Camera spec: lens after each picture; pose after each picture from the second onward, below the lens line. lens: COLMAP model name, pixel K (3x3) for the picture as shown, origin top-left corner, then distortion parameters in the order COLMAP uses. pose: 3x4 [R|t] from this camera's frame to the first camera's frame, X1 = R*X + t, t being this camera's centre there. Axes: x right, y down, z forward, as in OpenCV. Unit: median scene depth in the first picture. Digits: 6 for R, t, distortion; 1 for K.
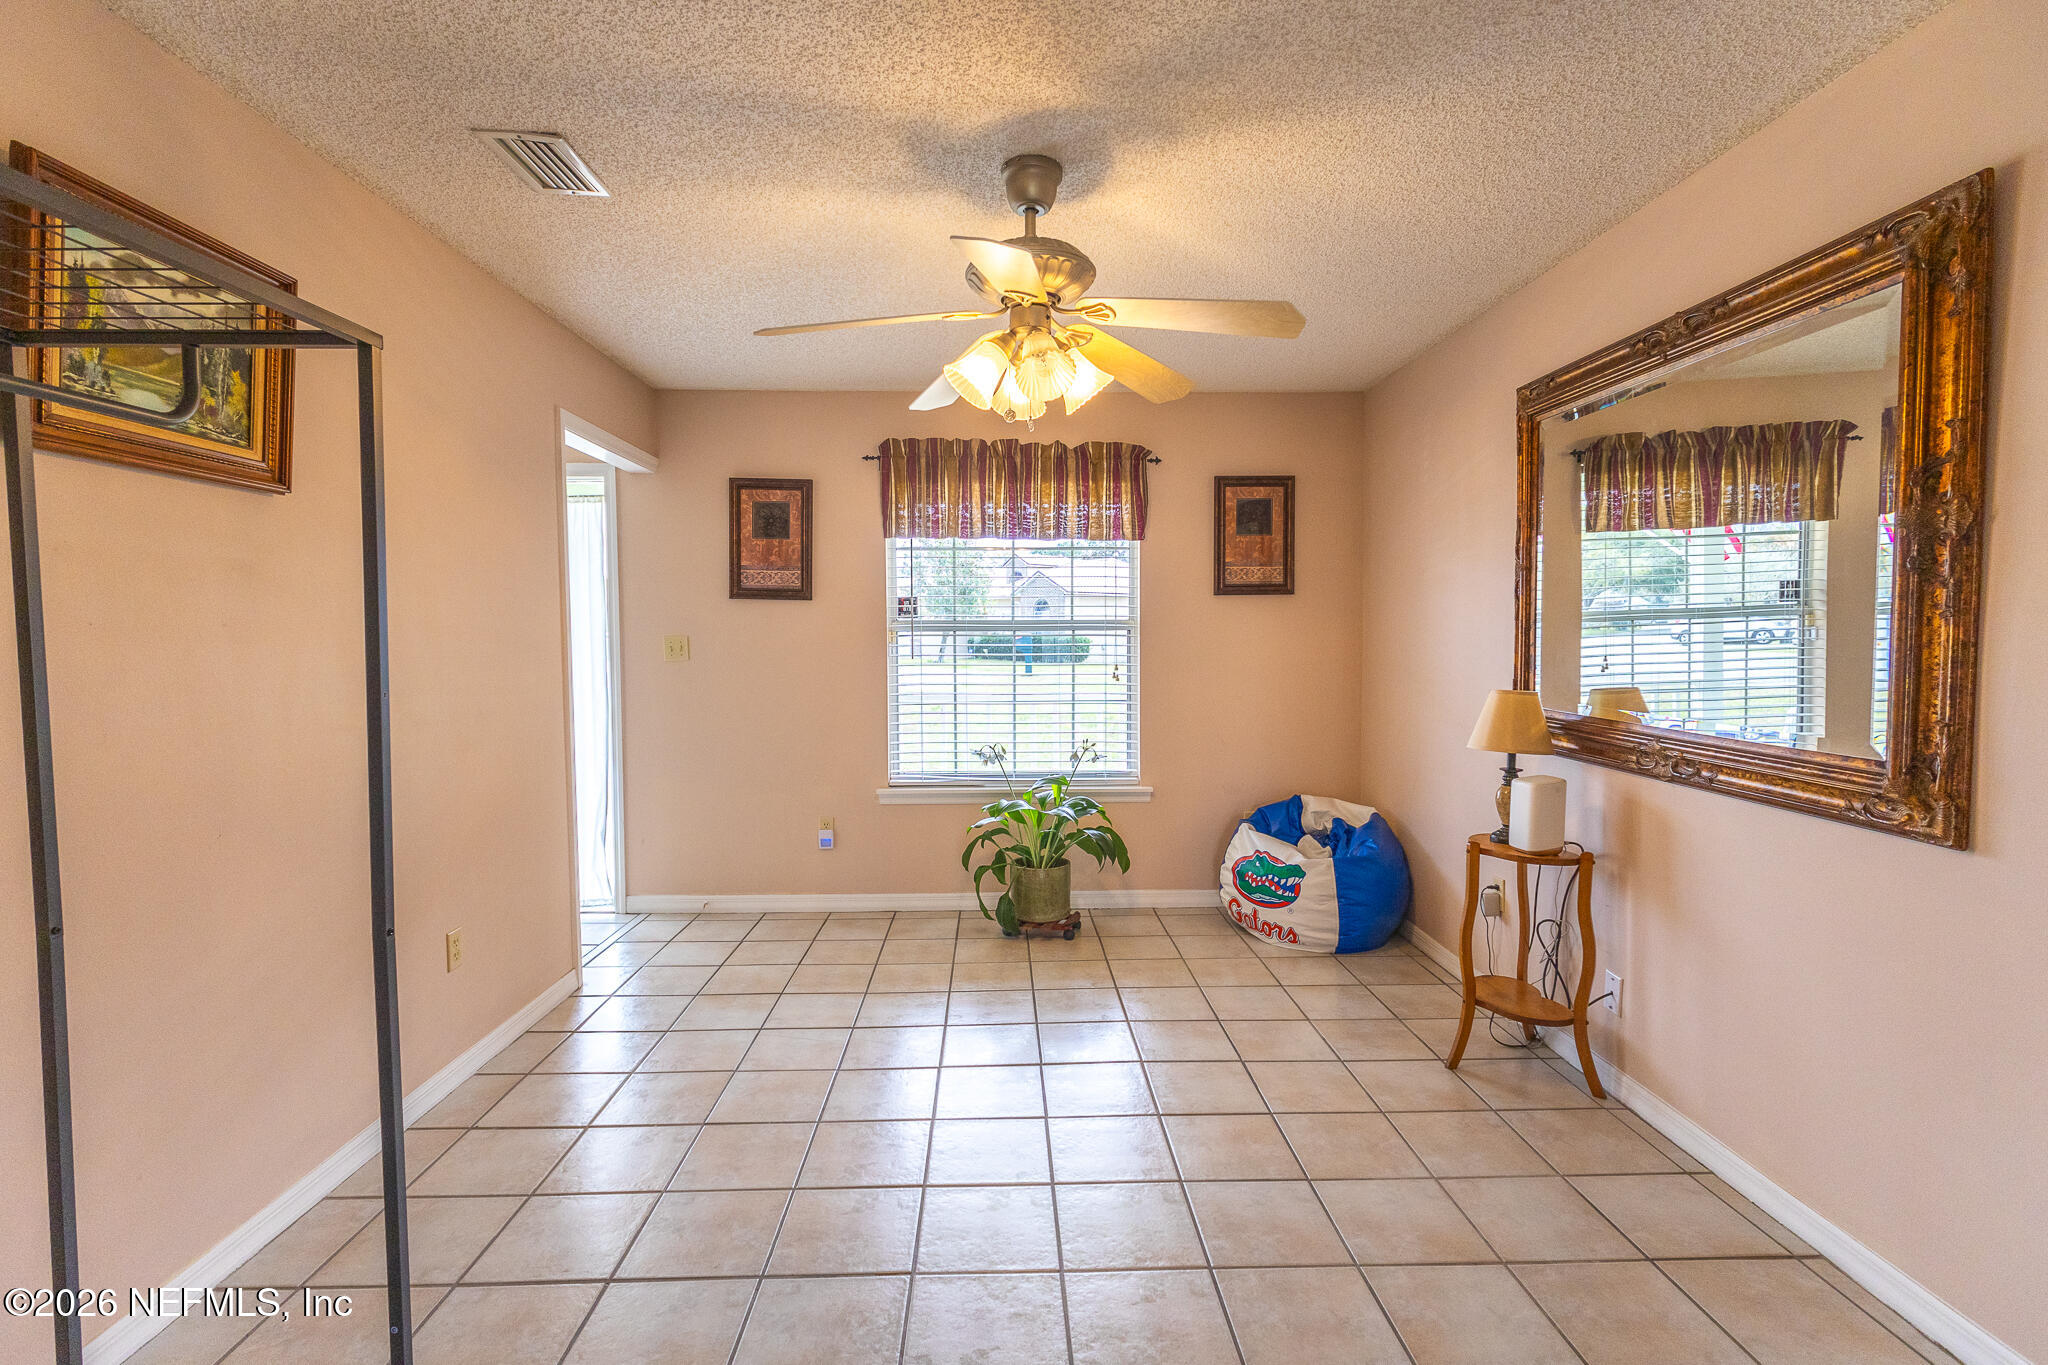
lens RADIAL K [[957.7, 0, 1030.2], [0, 957.7, 685.8], [0, 0, 1]] dist [0.001285, 0.001370]
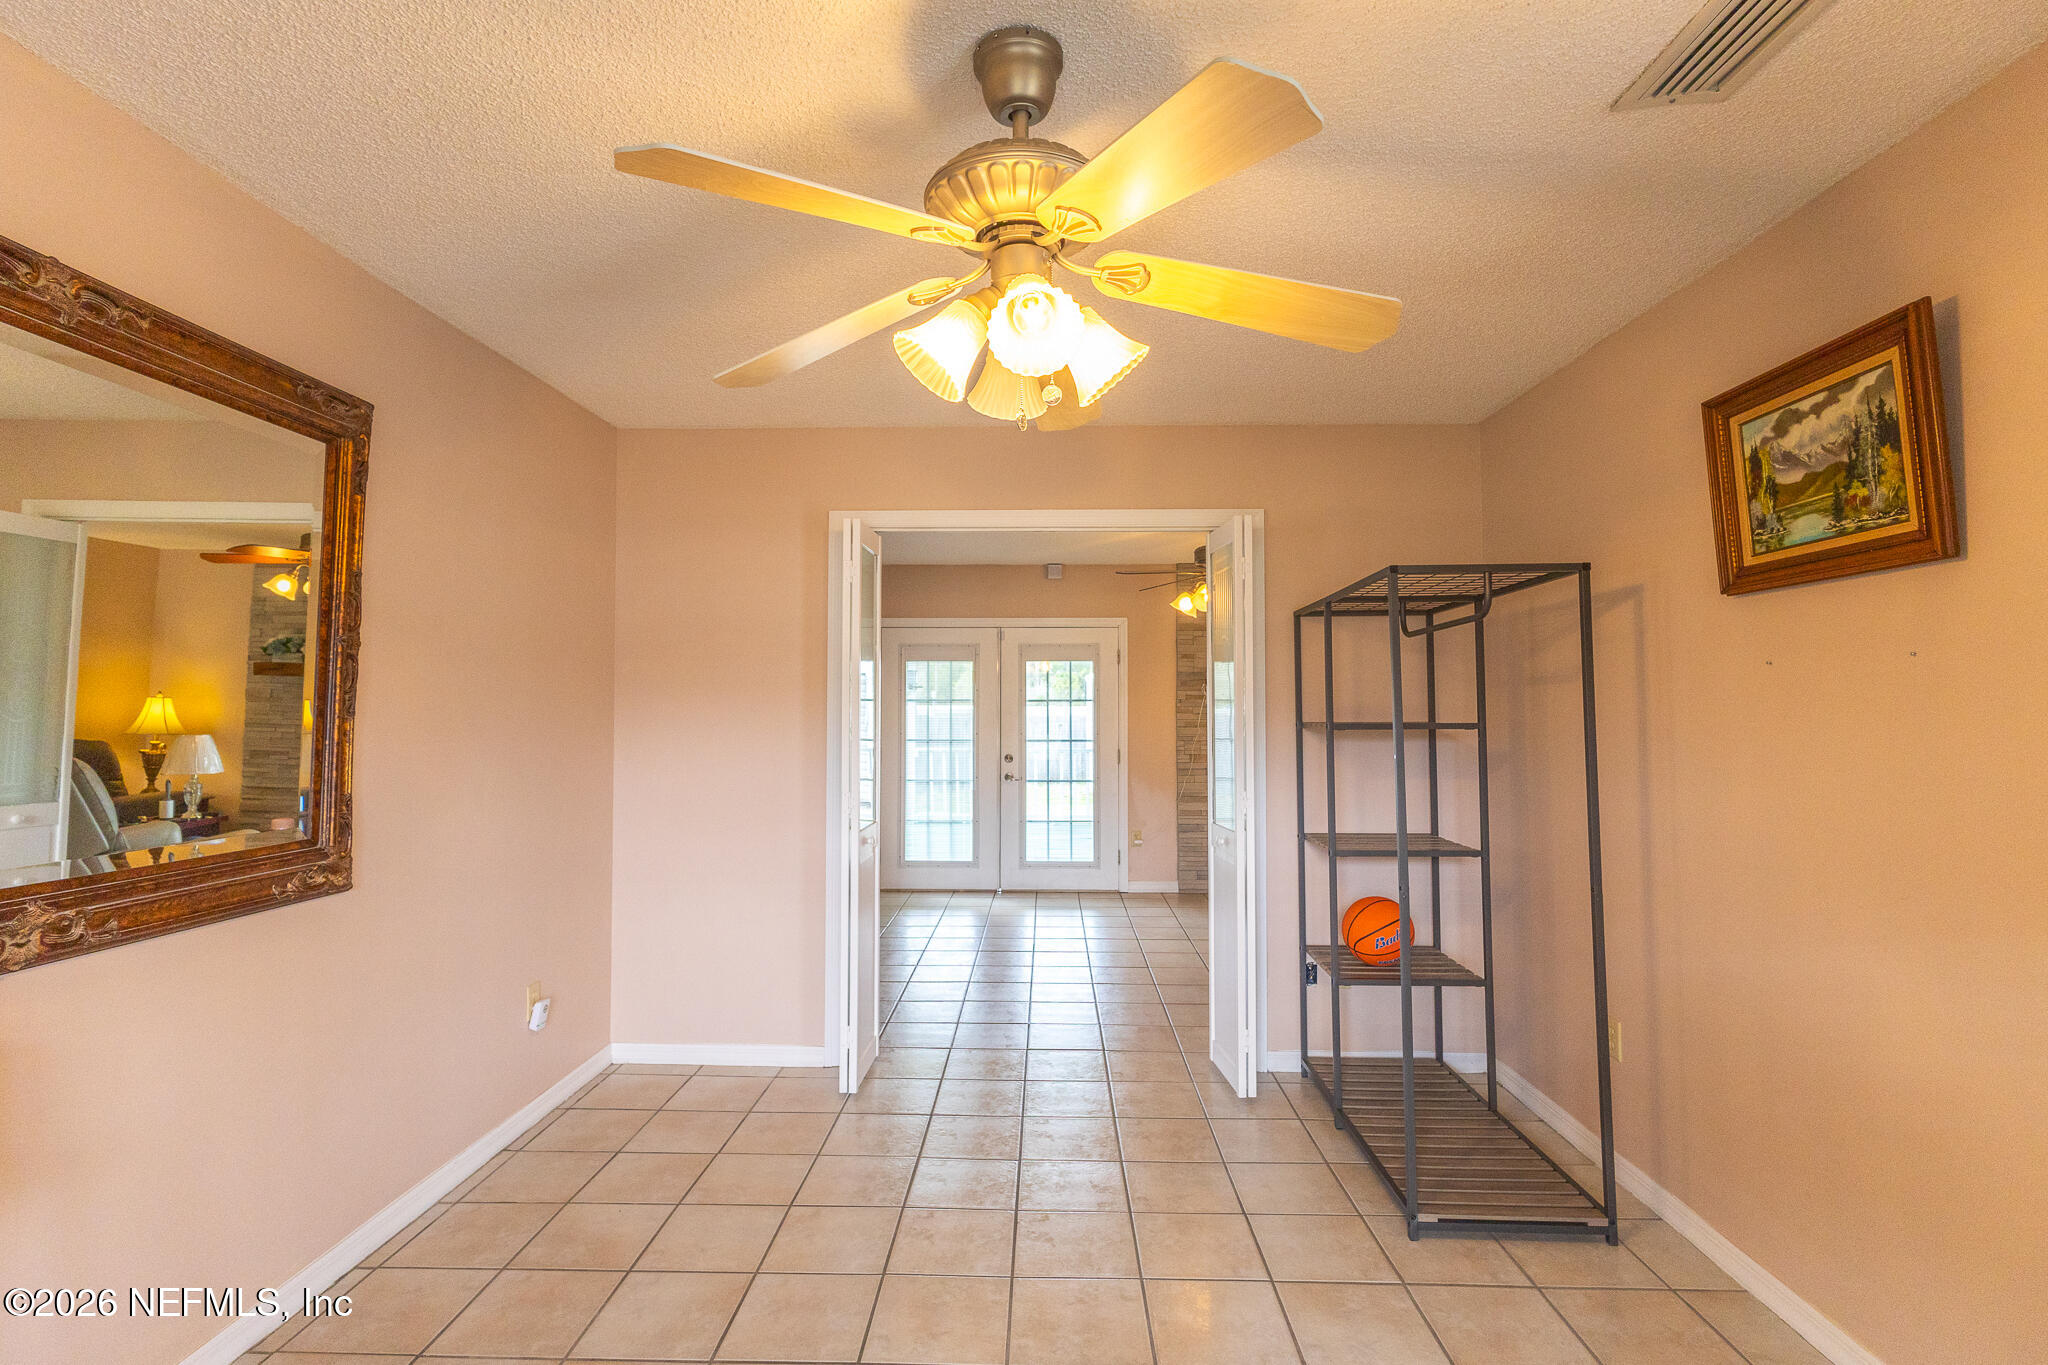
lens RADIAL K [[957.7, 0, 1024.1], [0, 957.7, 680.3], [0, 0, 1]] dist [0.001285, 0.001370]
pose [[-0.998712, 0.004980, 0.050499, -0.034608], [0.005949, 0.999801, 0.019063, -0.117287], [-0.050394, 0.019339, -0.998542, 1.893951]]
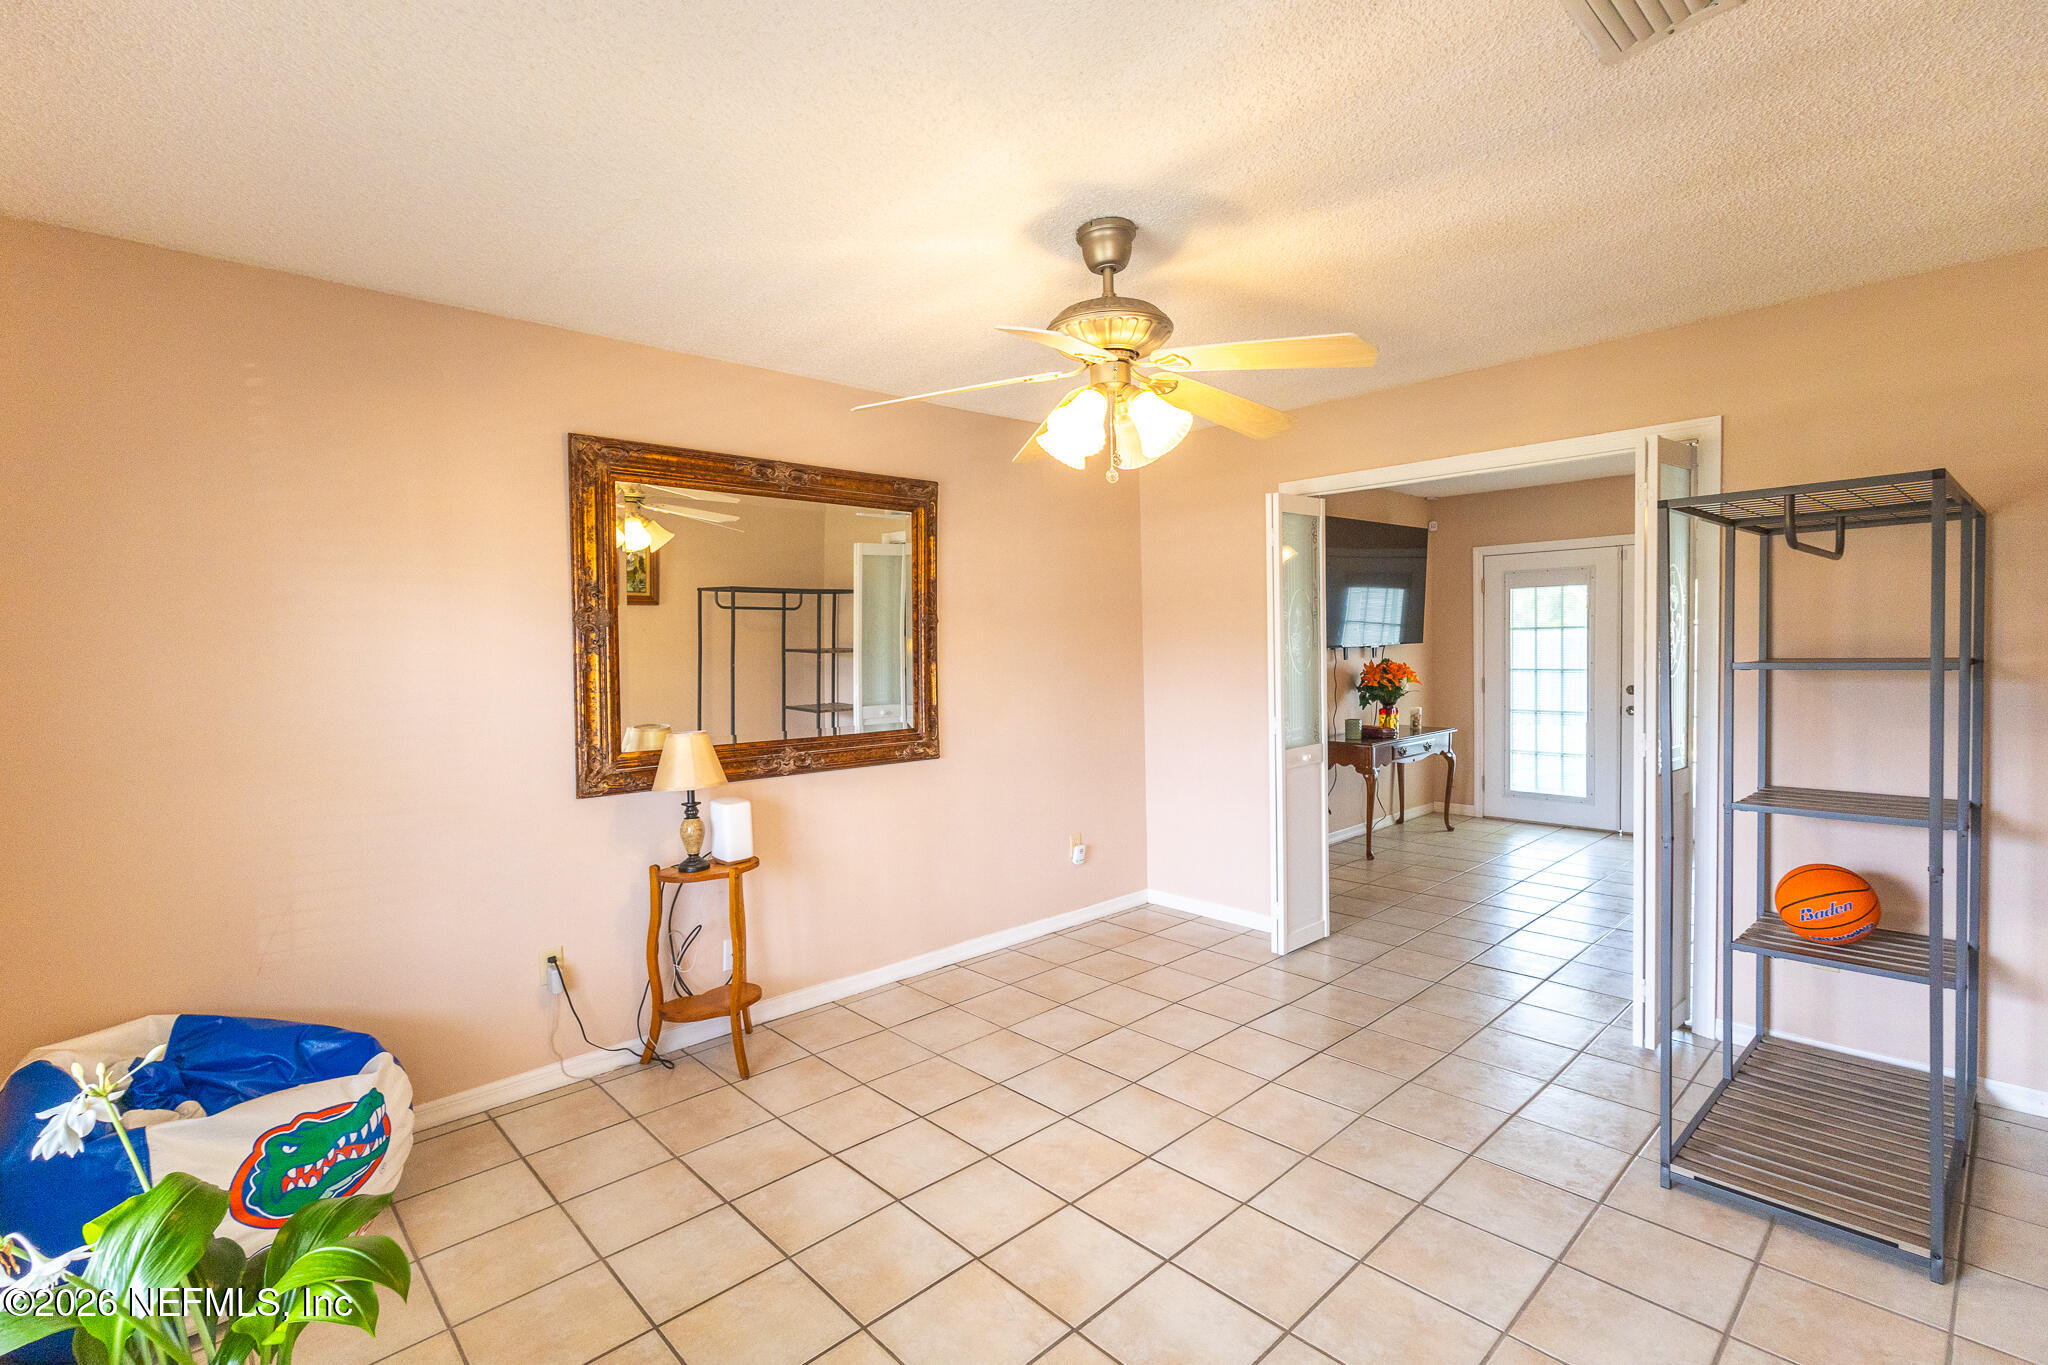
lens RADIAL K [[957.7, 0, 1019.9], [0, 957.7, 684.5], [0, 0, 1]] dist [0.001285, 0.001370]
pose [[-0.664383, -0.017134, 0.747196, -0.798319], [0.062227, 0.994998, 0.078147, -0.156139], [-0.744797, 0.098415, -0.659994, 2.007705]]
